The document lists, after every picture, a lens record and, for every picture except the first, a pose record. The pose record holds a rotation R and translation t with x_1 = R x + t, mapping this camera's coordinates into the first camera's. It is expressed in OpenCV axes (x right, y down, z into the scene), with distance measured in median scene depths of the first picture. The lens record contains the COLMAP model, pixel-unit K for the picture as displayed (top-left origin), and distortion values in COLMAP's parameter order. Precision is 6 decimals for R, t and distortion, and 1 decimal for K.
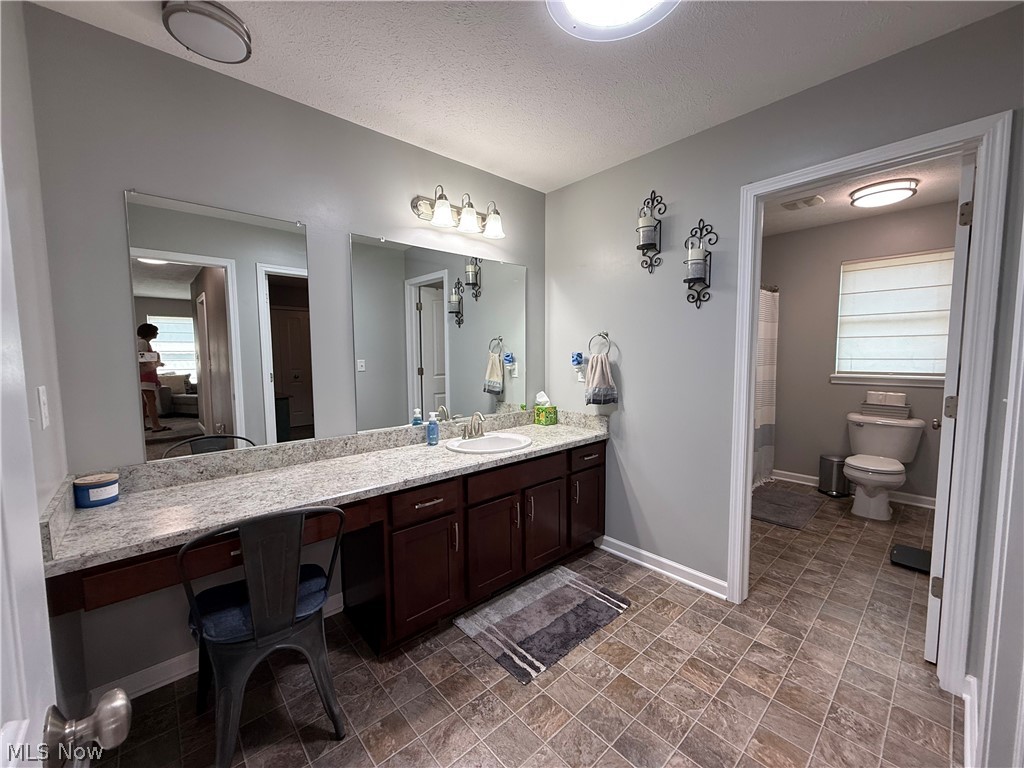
lens RADIAL K [[409.7, 0, 507.5], [0, 409.7, 383.5], [0, 0, 1]] dist [0.001518, -0.000433]
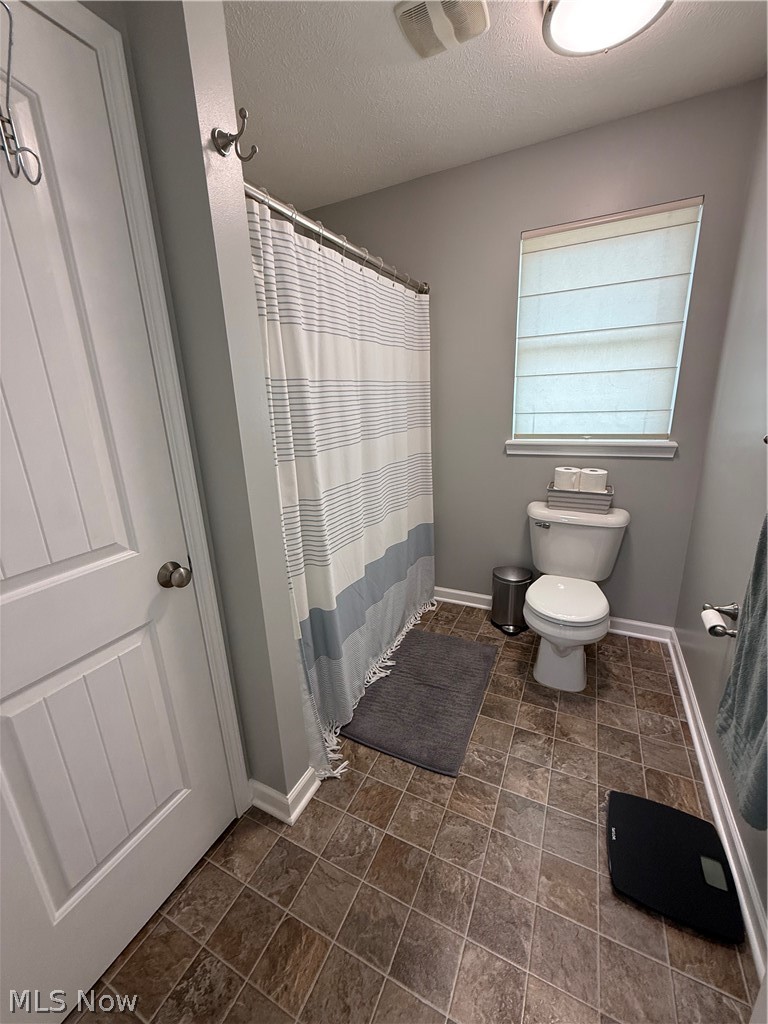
lens RADIAL K [[409.7, 0, 380.2], [0, 409.7, 511.1], [0, 0, 1]] dist [0.001518, -0.000433]
pose [[0.930039, -0.140848, 0.339396, 0.425591], [0.069560, 0.974407, 0.213759, -0.067880], [-0.360817, -0.175196, 0.916034, 0.531845]]
